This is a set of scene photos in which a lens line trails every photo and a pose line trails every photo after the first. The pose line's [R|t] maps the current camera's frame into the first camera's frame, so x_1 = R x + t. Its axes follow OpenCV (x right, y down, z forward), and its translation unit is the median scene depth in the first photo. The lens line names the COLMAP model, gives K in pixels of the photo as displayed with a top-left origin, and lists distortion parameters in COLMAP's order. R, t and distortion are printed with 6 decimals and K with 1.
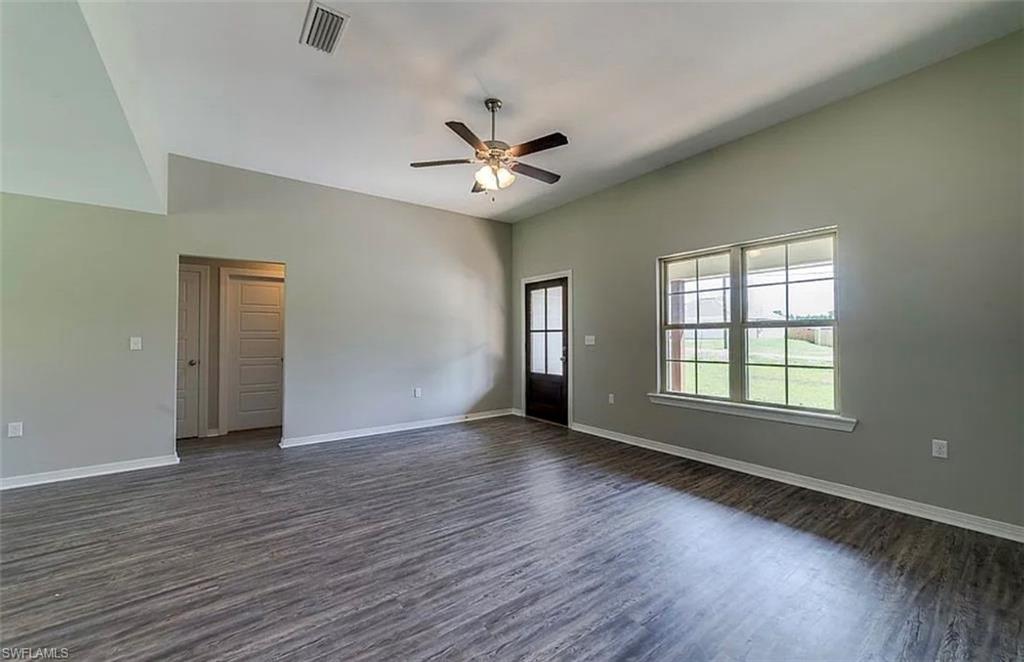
lens RADIAL K [[397.5, 0, 512.0], [0, 397.5, 331.0], [0, 0, 1]] dist [-0.007880, -0.000031]
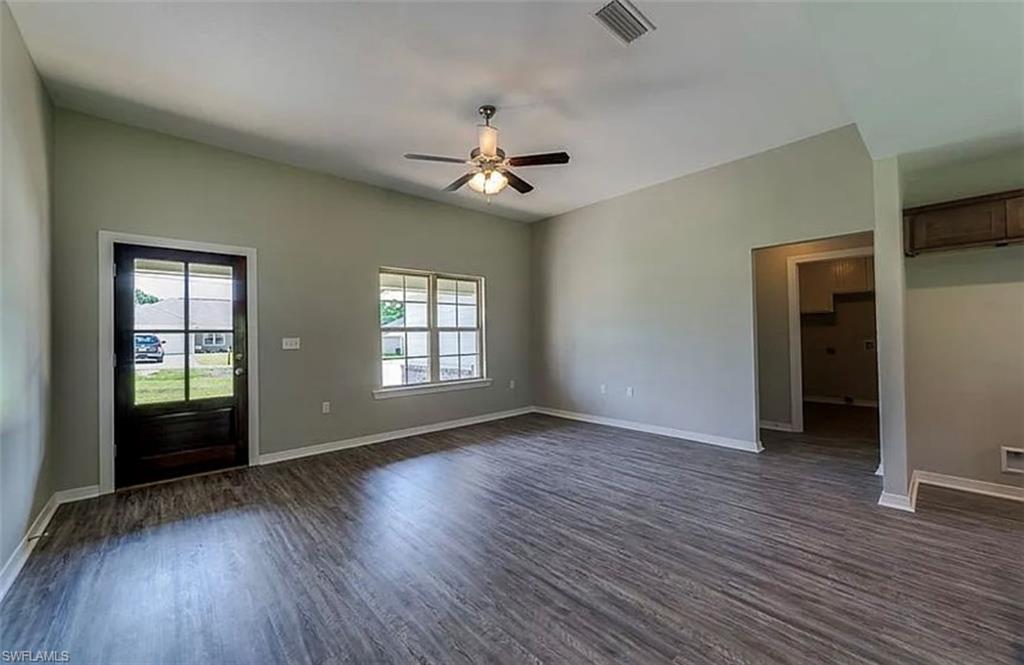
lens RADIAL K [[395.0, 0, 512.0], [0, 395.0, 332.5], [0, 0, 1]] dist [-0.014200, 0.000053]
pose [[-0.091025, 0.012920, 0.995765, -1.258759], [-0.000460, 0.999915, -0.013016, 0.020816], [-0.995848, -0.001643, -0.091012, 1.219344]]
